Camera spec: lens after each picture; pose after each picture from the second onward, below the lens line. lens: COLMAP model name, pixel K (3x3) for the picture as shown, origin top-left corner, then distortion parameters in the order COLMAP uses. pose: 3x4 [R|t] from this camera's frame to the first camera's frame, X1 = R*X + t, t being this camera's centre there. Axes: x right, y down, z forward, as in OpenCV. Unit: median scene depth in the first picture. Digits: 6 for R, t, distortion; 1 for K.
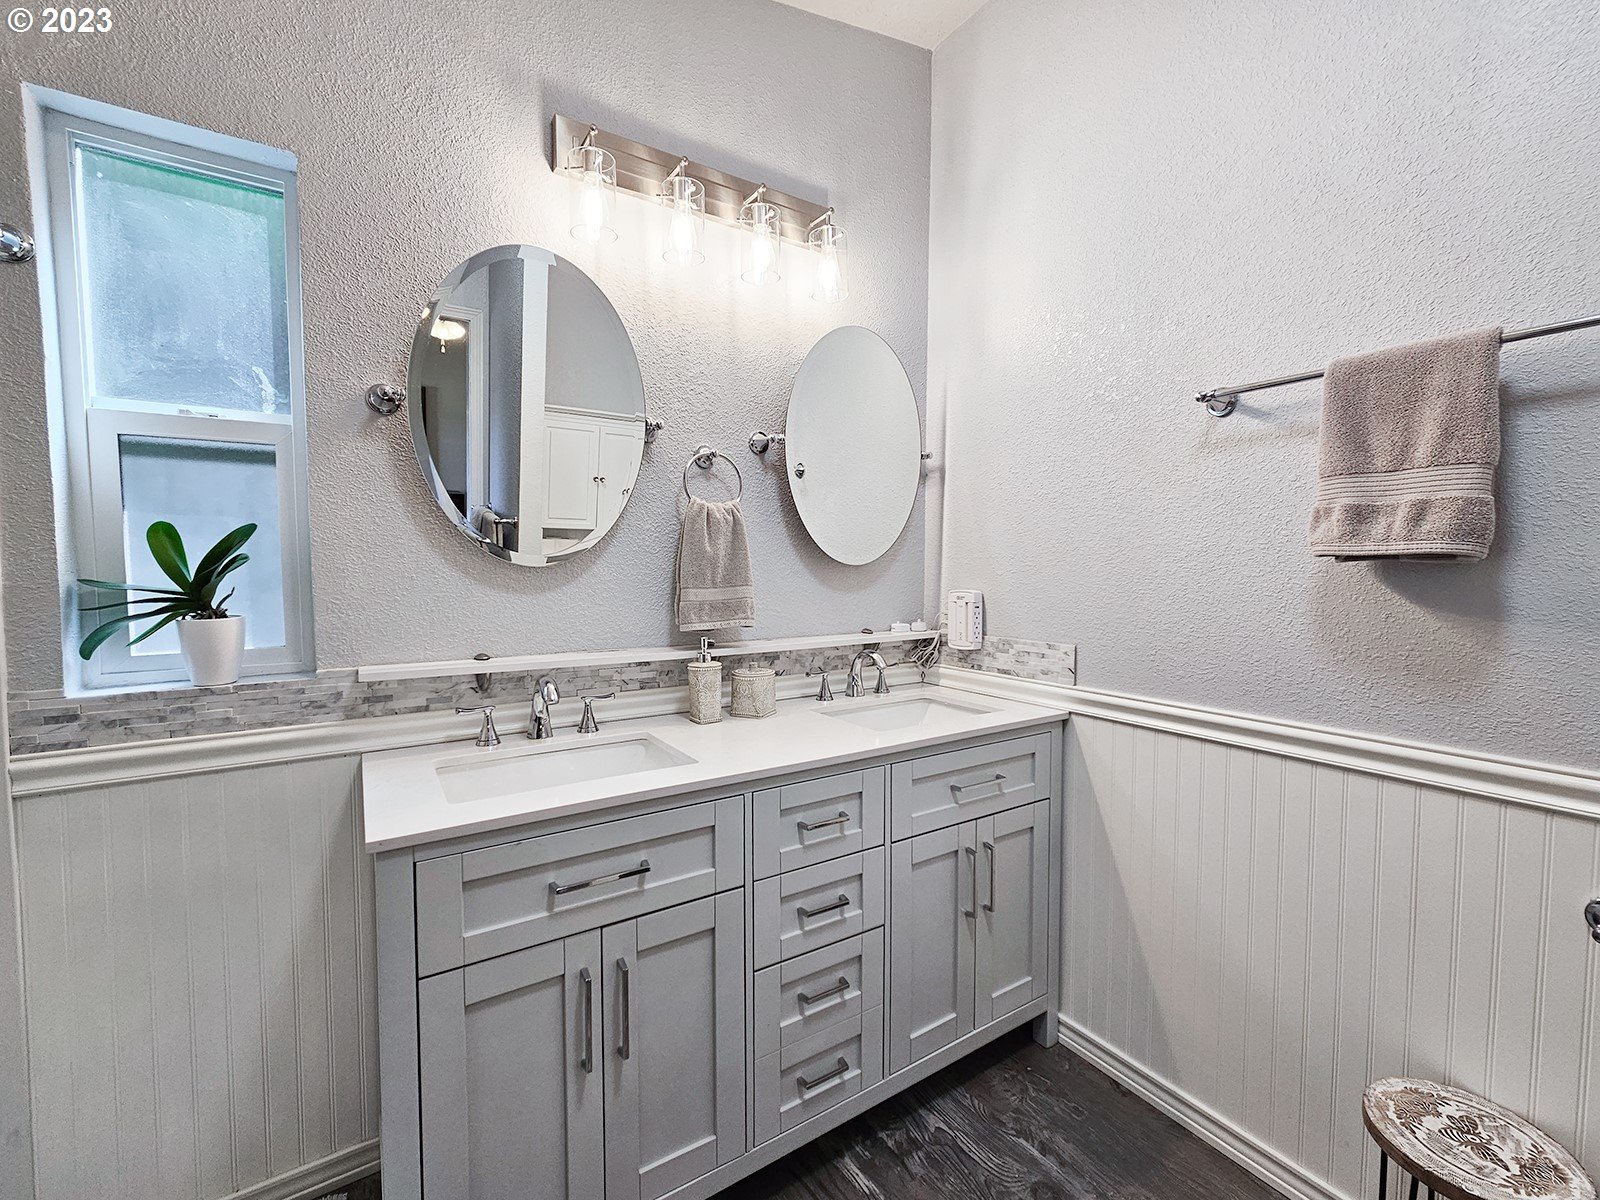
lens RADIAL K [[665.4, 0, 783.8], [0, 665.4, 599.5], [0, 0, 1]] dist [0.002300, 0.000217]
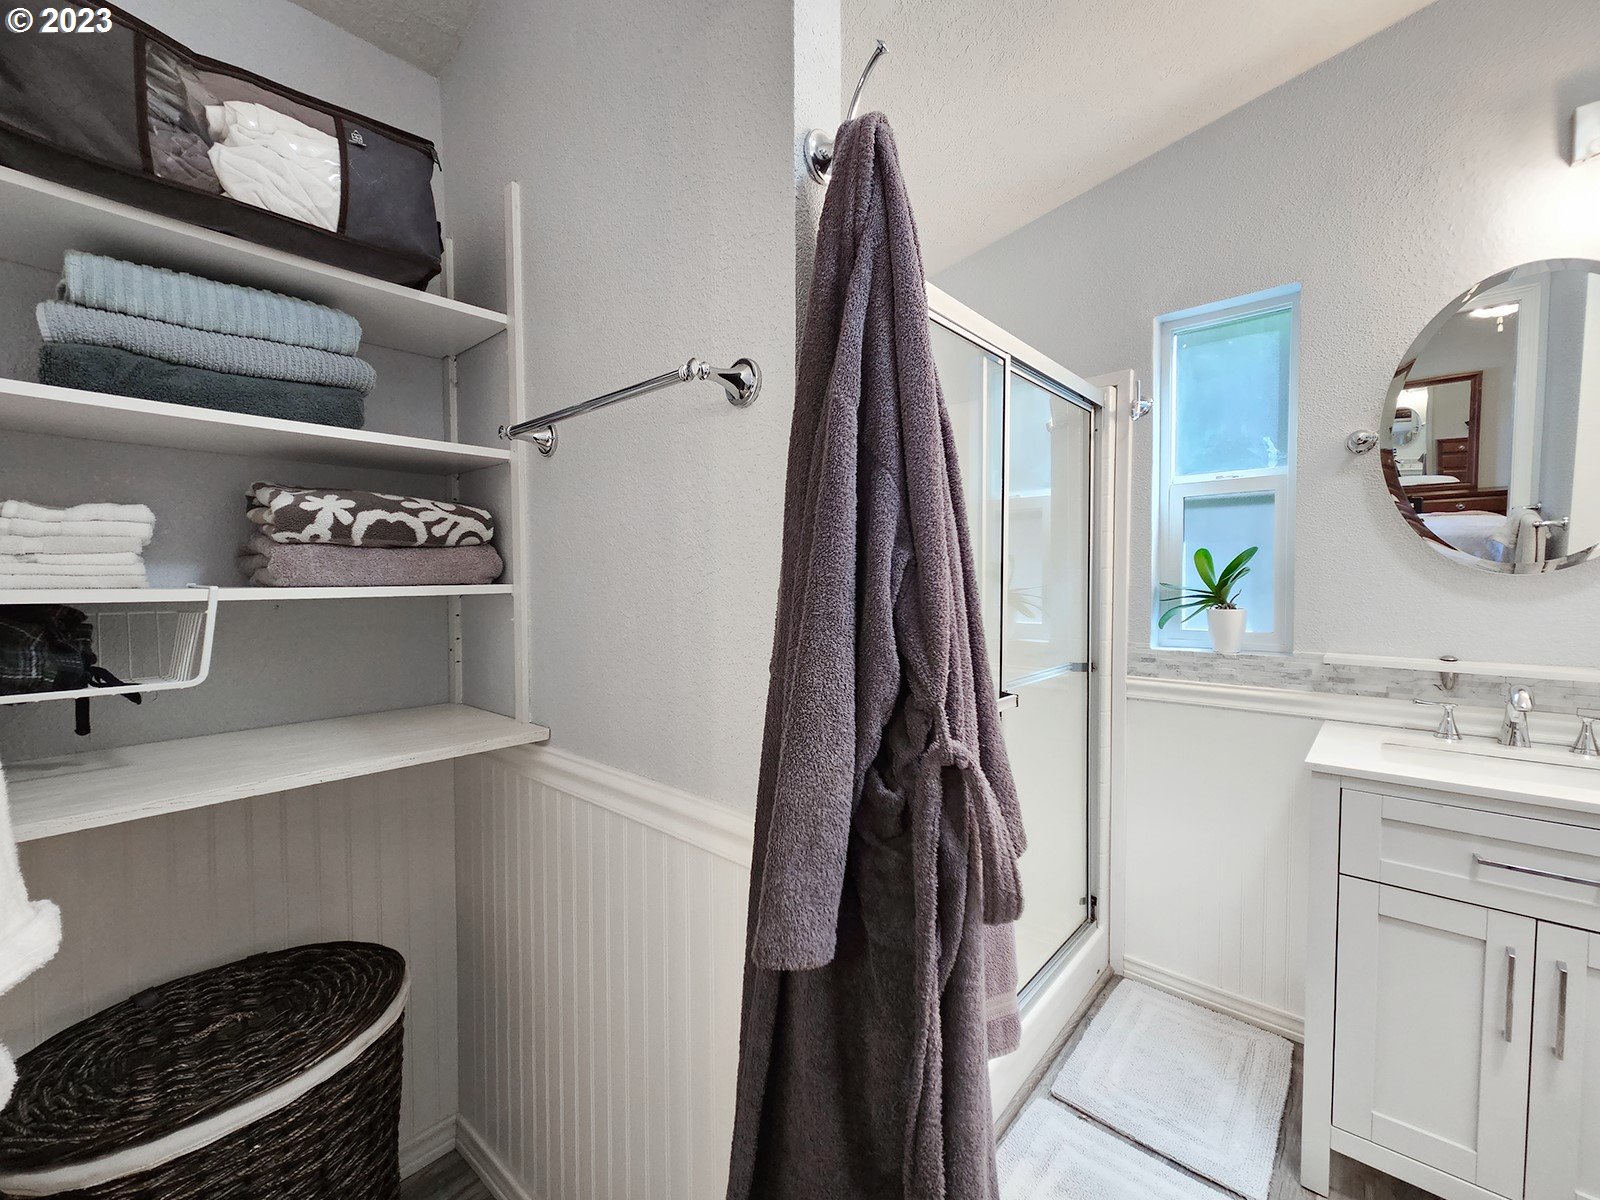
lens RADIAL K [[665.4, 0, 791.8], [0, 665.4, 602.2], [0, 0, 1]] dist [0.002300, 0.000217]
pose [[0.256785, 0.033184, -0.965899, 0.363759], [-0.047120, 0.998652, 0.021782, 0.025302], [0.965319, 0.039920, 0.258003, -0.361191]]
